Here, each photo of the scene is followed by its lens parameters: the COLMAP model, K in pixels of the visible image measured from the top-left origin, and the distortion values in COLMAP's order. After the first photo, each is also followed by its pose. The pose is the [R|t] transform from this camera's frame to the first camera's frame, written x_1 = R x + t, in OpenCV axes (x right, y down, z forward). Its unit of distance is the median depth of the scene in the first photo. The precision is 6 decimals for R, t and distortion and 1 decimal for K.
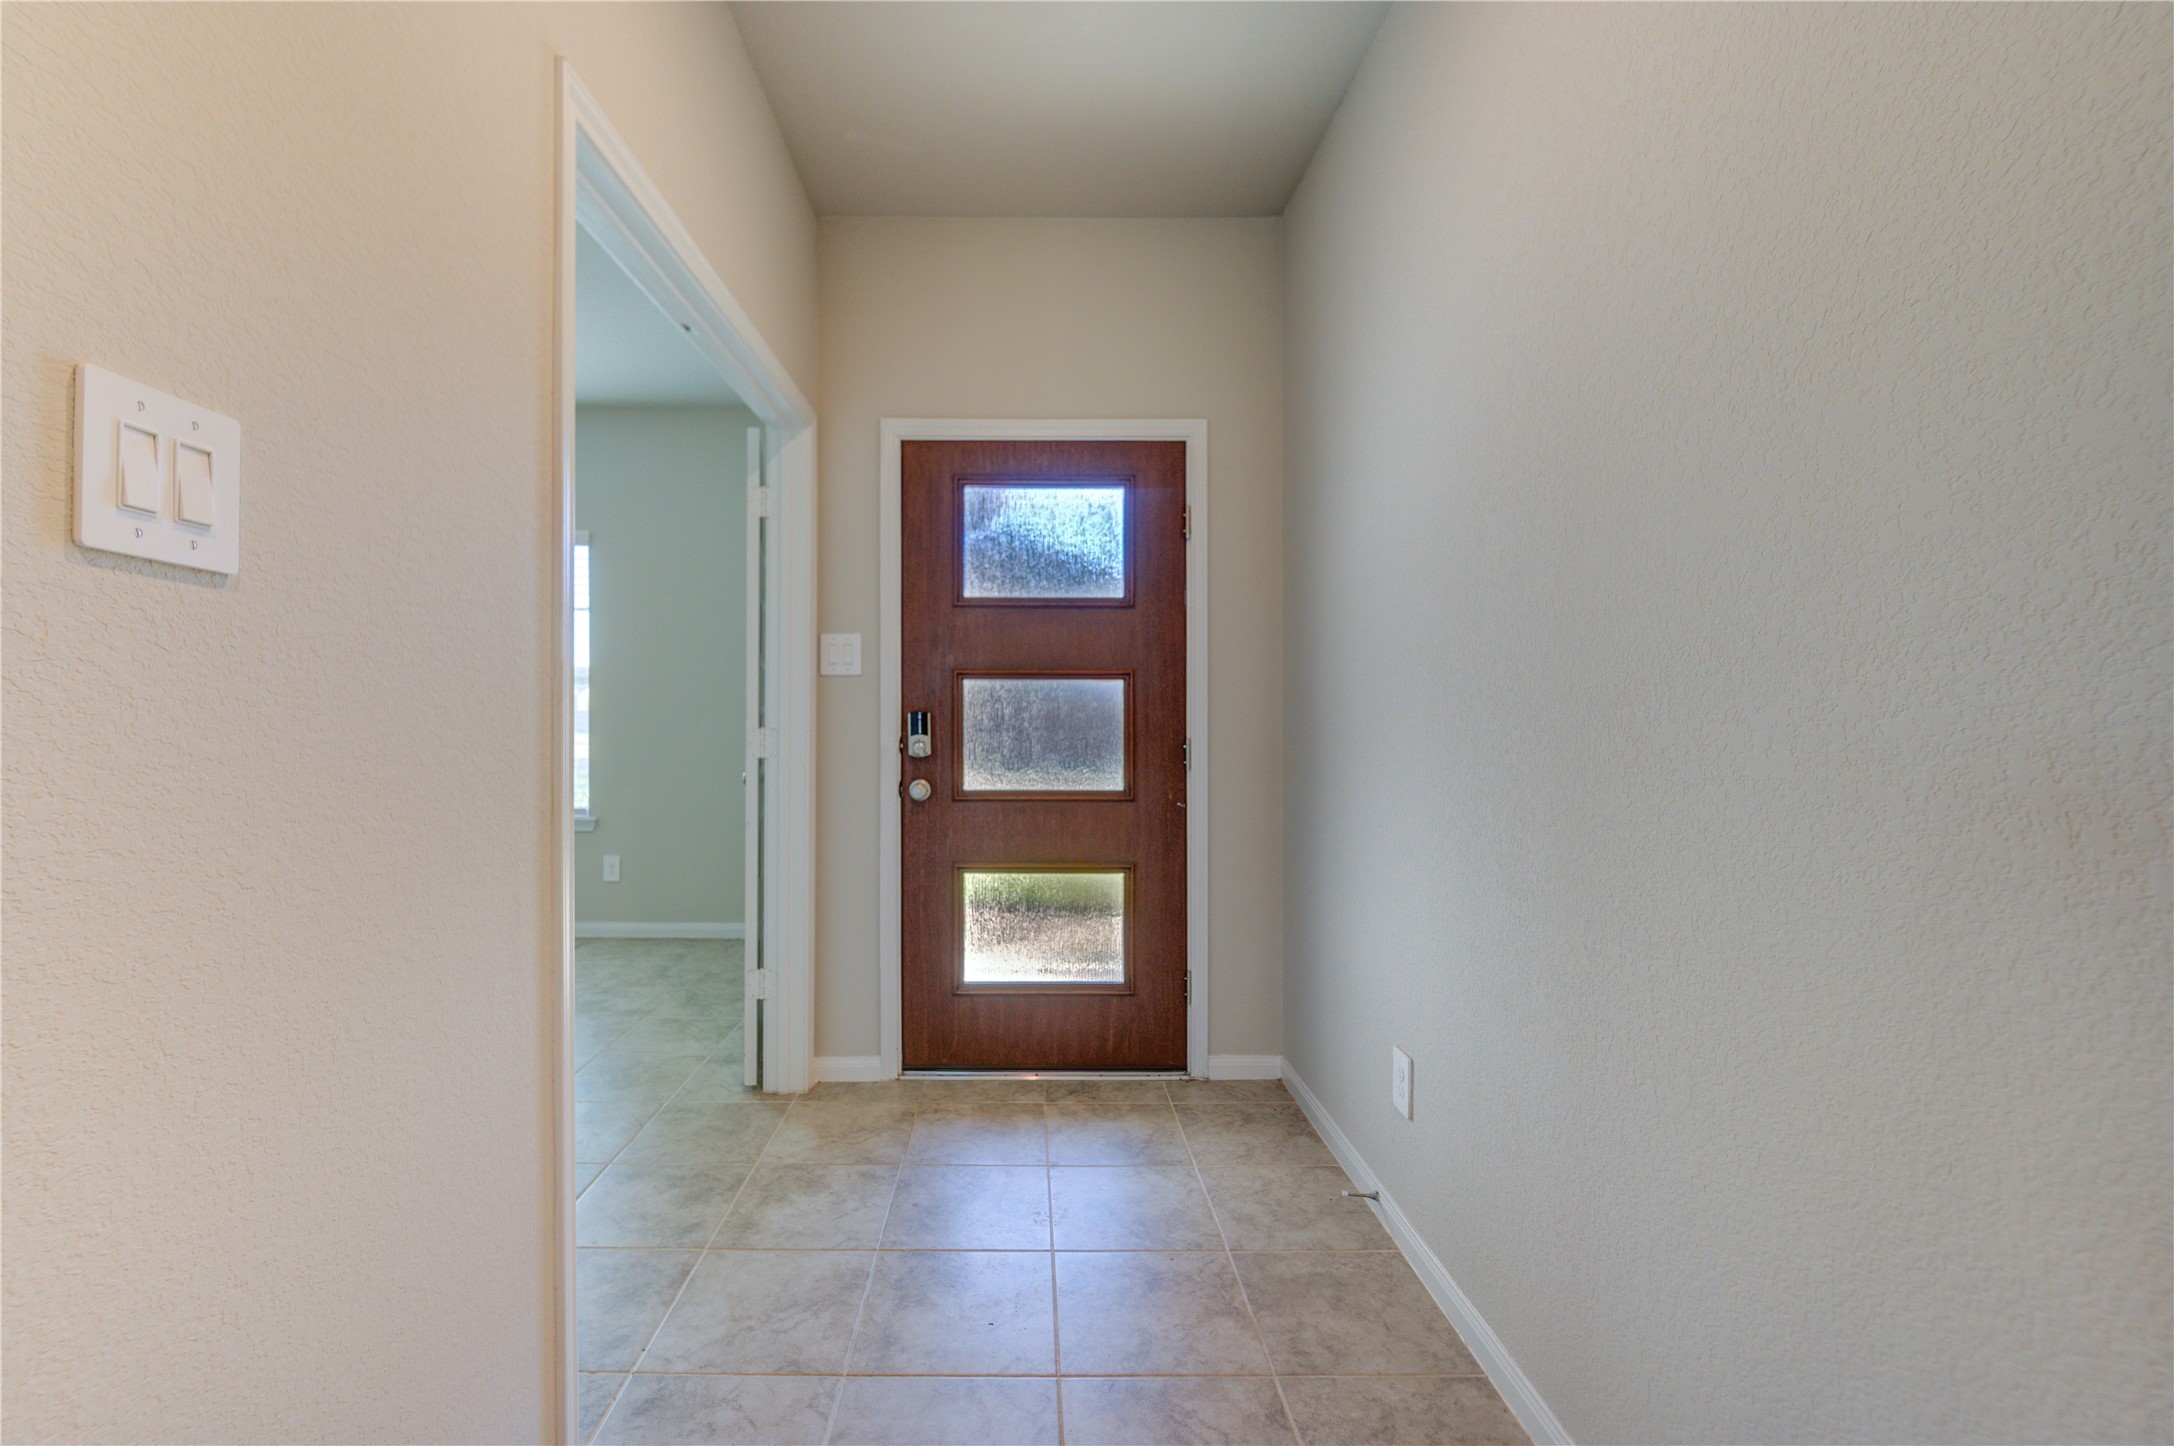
lens RADIAL K [[939.1, 0, 1087.0], [0, 939.1, 723.0], [0, 0, 1]] dist [-0.018290, -0.001036]
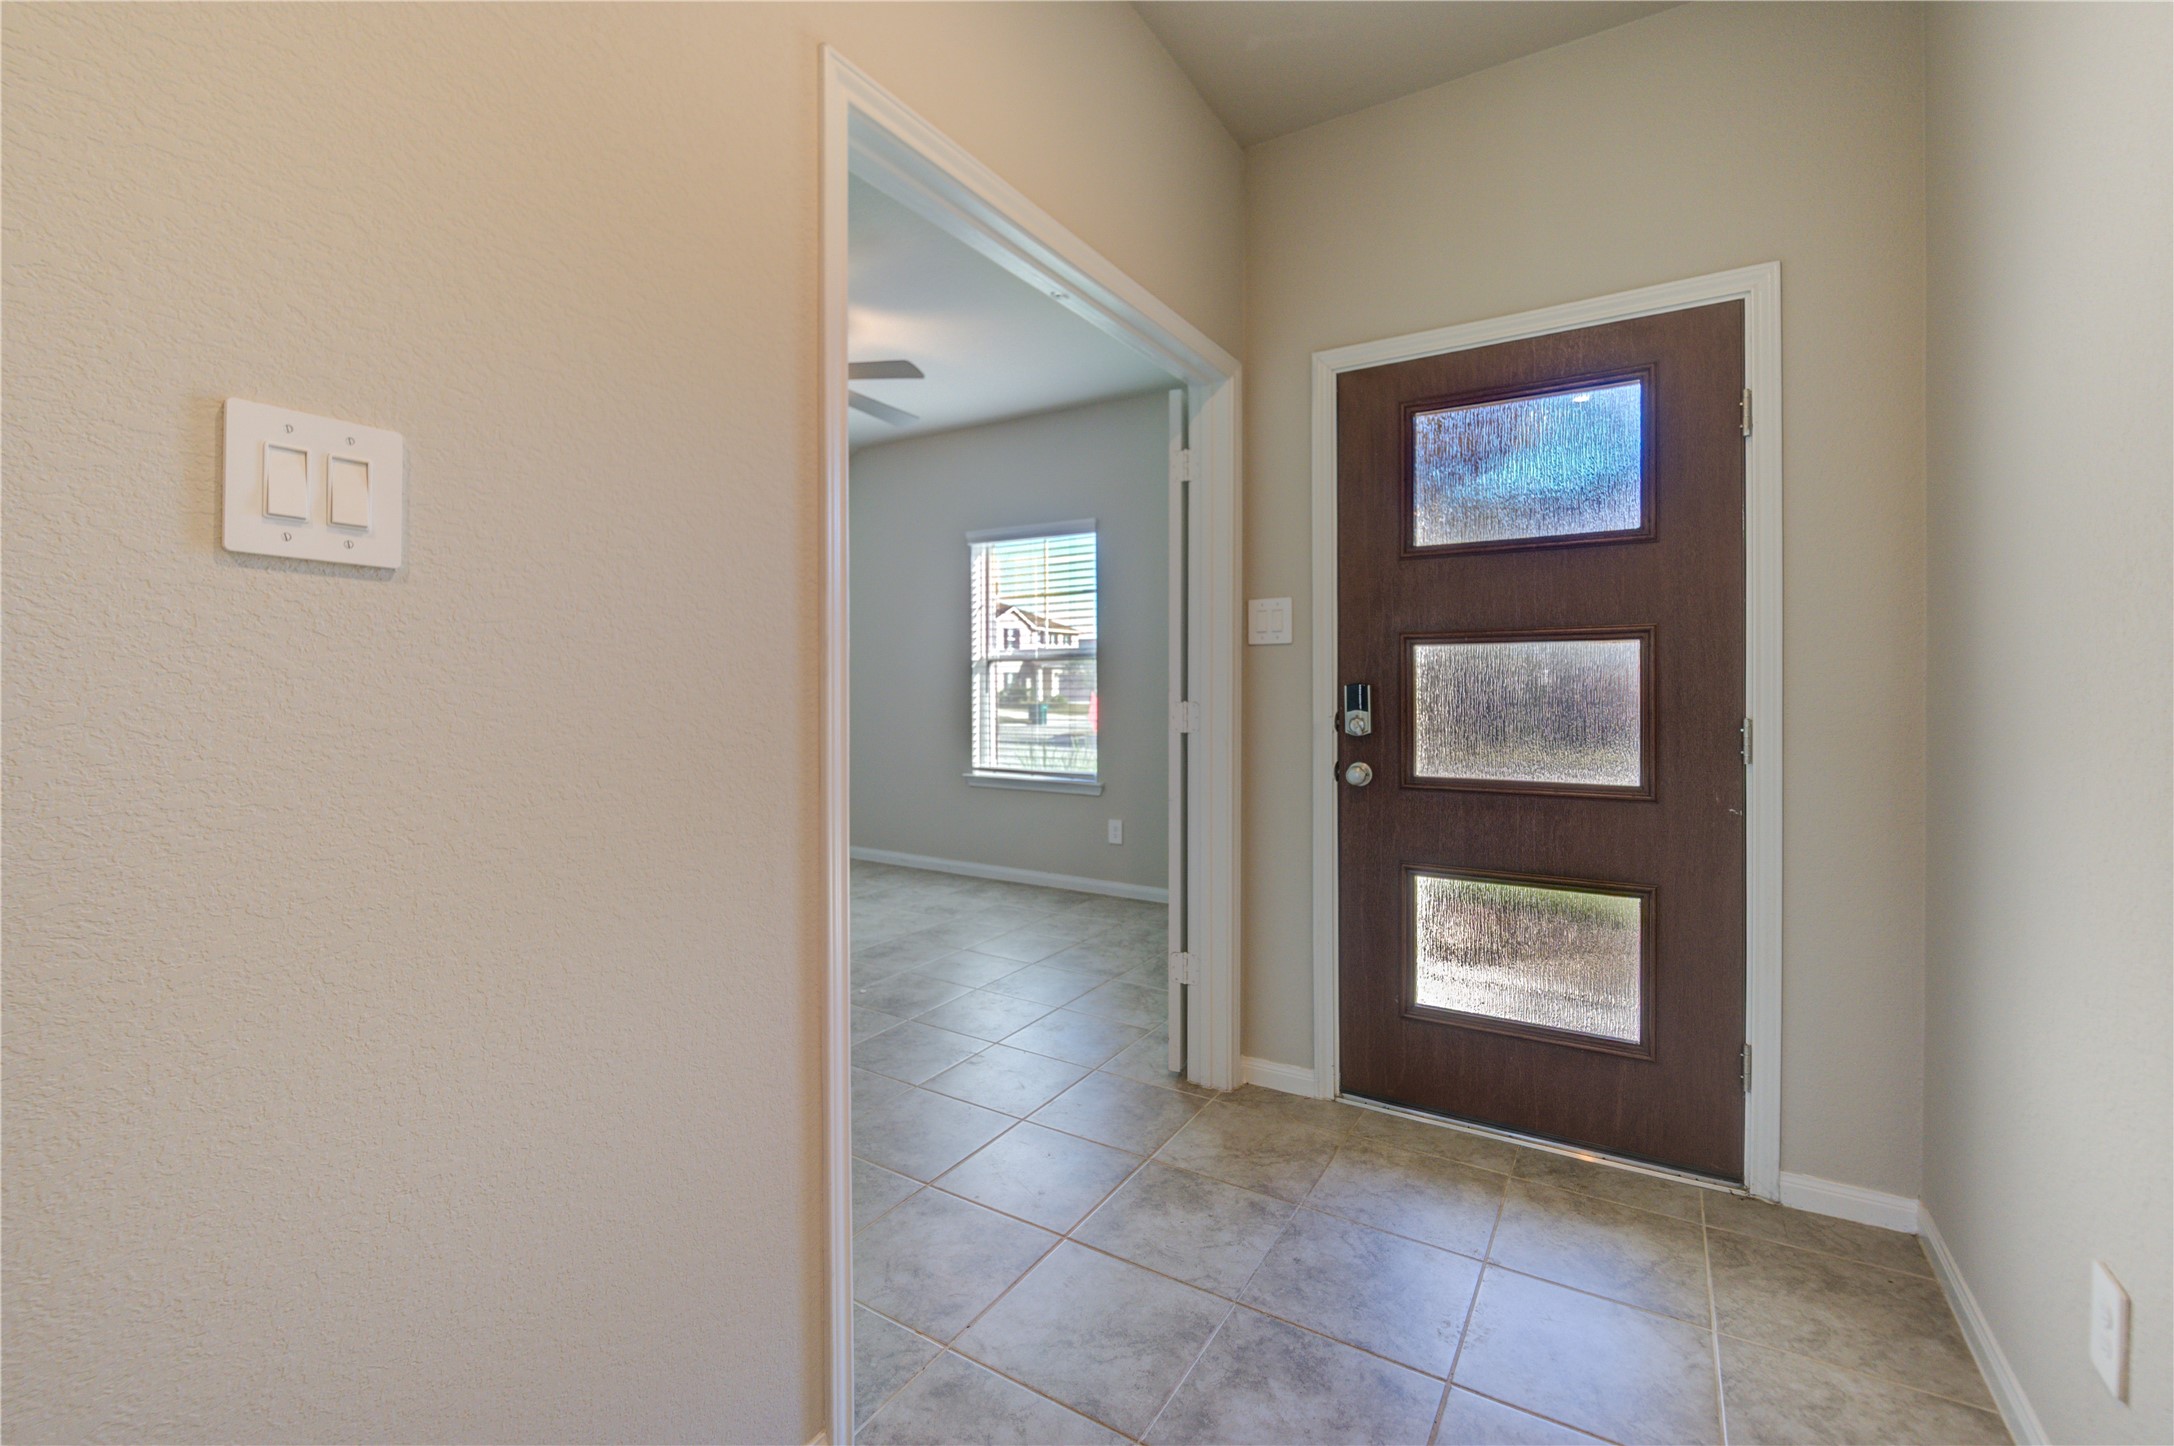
lens RADIAL K [[942.2, 0, 1080.0], [0, 942.2, 696.5], [0, 0, 1]] dist [-0.017214, -0.000773]
pose [[0.817387, 0.003016, -0.576081, 0.117510], [-0.001962, 0.999995, 0.002452, -0.001919], [0.576086, -0.000874, 0.817389, 0.149203]]
